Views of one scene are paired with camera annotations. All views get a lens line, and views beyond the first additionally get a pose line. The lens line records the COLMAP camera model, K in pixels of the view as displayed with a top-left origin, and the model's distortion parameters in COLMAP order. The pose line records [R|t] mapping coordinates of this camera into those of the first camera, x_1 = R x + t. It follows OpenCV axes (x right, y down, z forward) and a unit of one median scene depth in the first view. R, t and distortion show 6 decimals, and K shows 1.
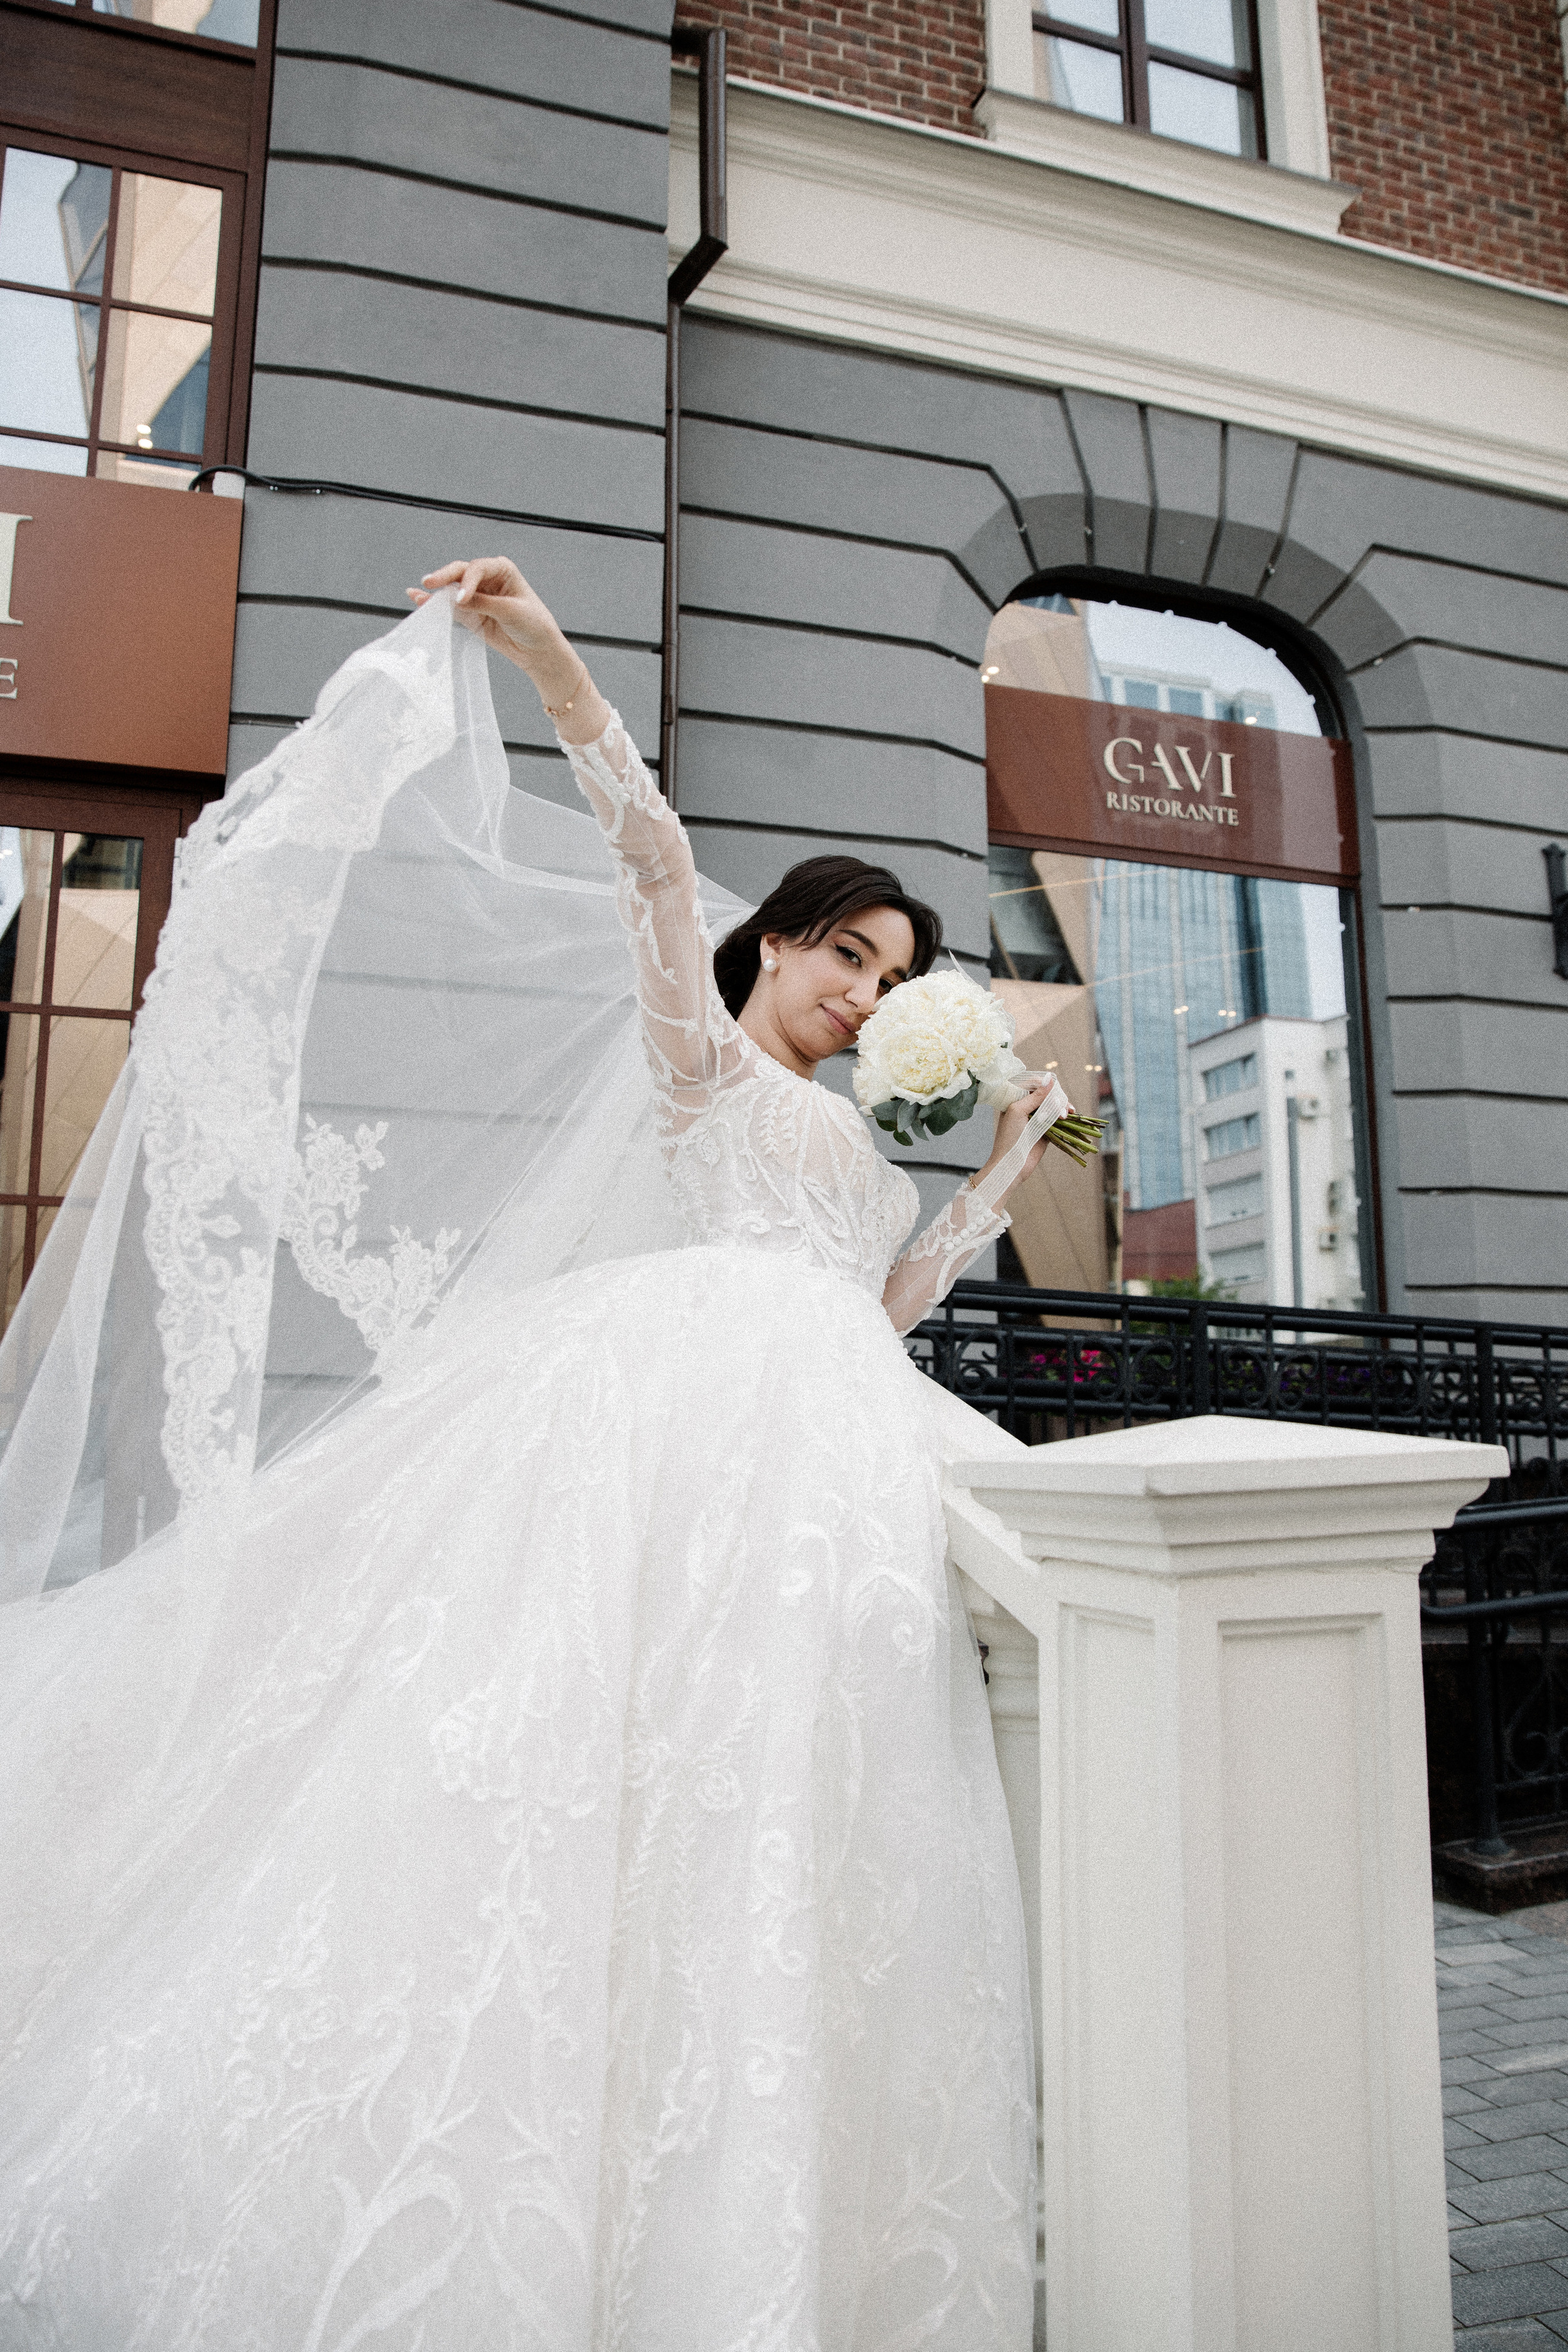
lens RADIAL K [[1684.0, 0, 784.0], [0, 1684.0, 1176.0], [0, 0, 1]] dist [-0.145034, 0.110087]
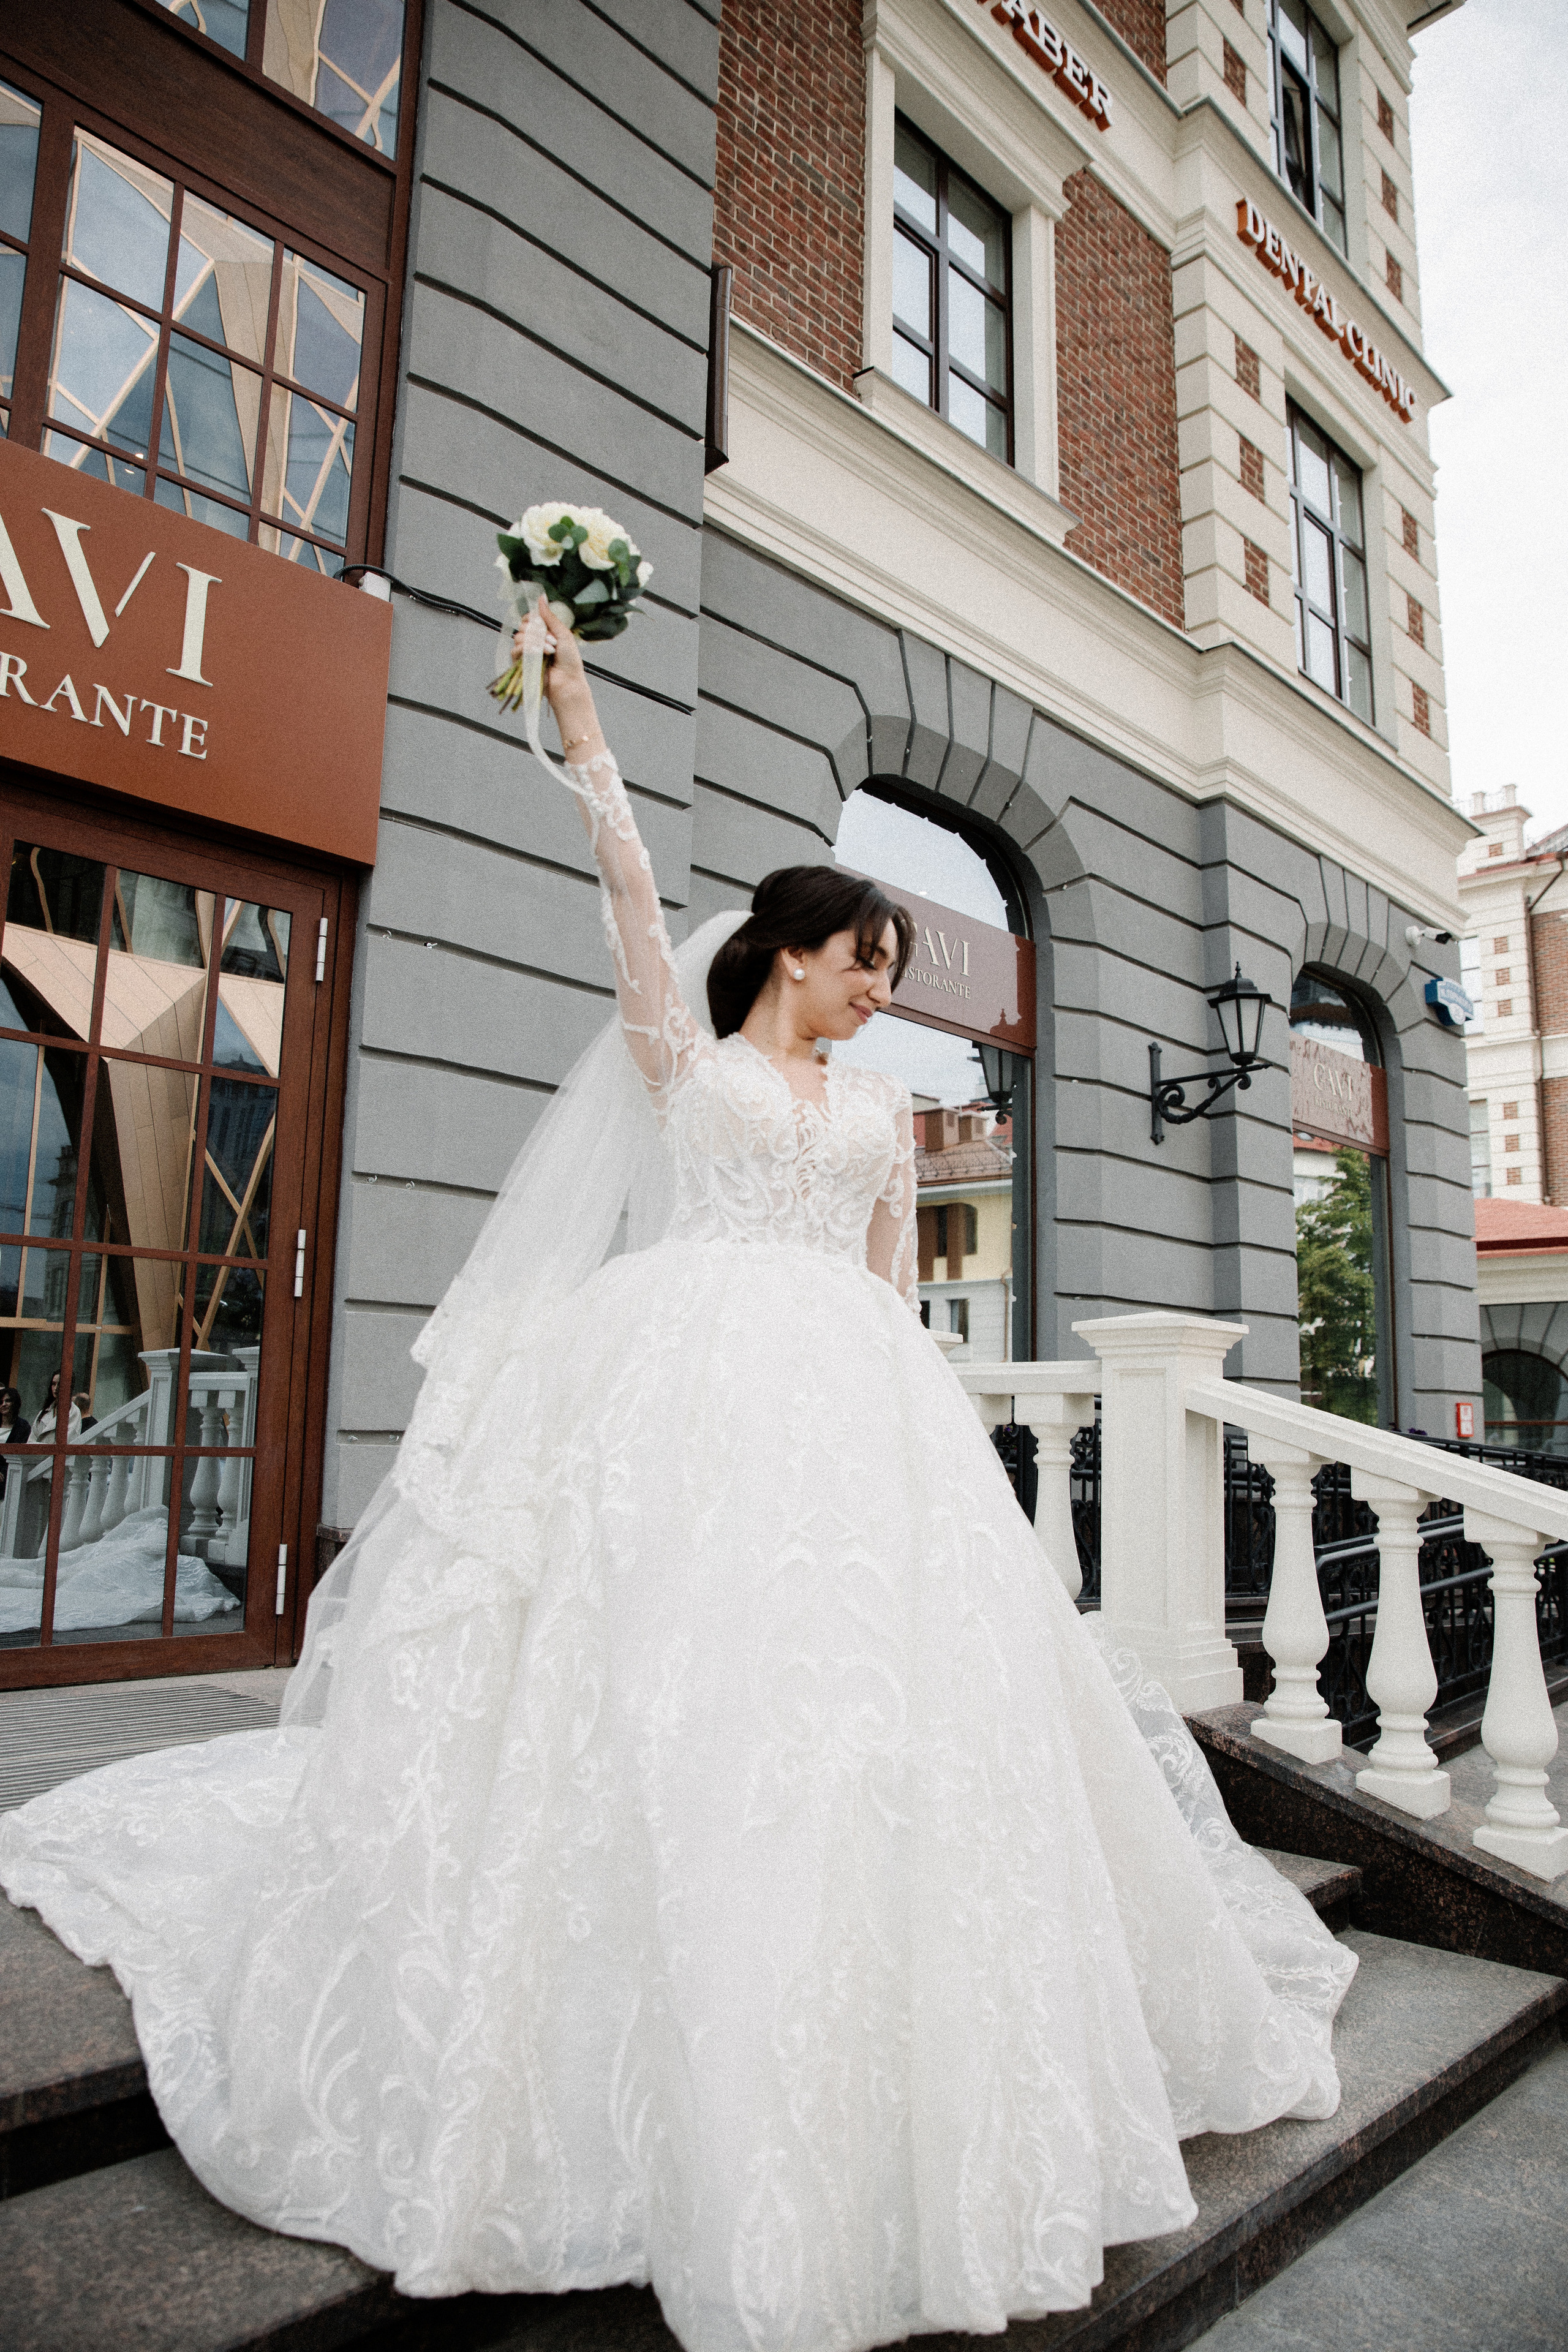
lens RADIAL K [[1684.0, 0, 784.0], [0, 1684.0, 1176.0], [0, 0, 1]] dist [-0.145034, 0.110087]
pose [[0.866034, 0.091793, 0.491486, -0.481320], [-0.091875, 0.995481, -0.024032, -0.033095], [-0.491471, -0.024343, 0.870554, -0.056407]]
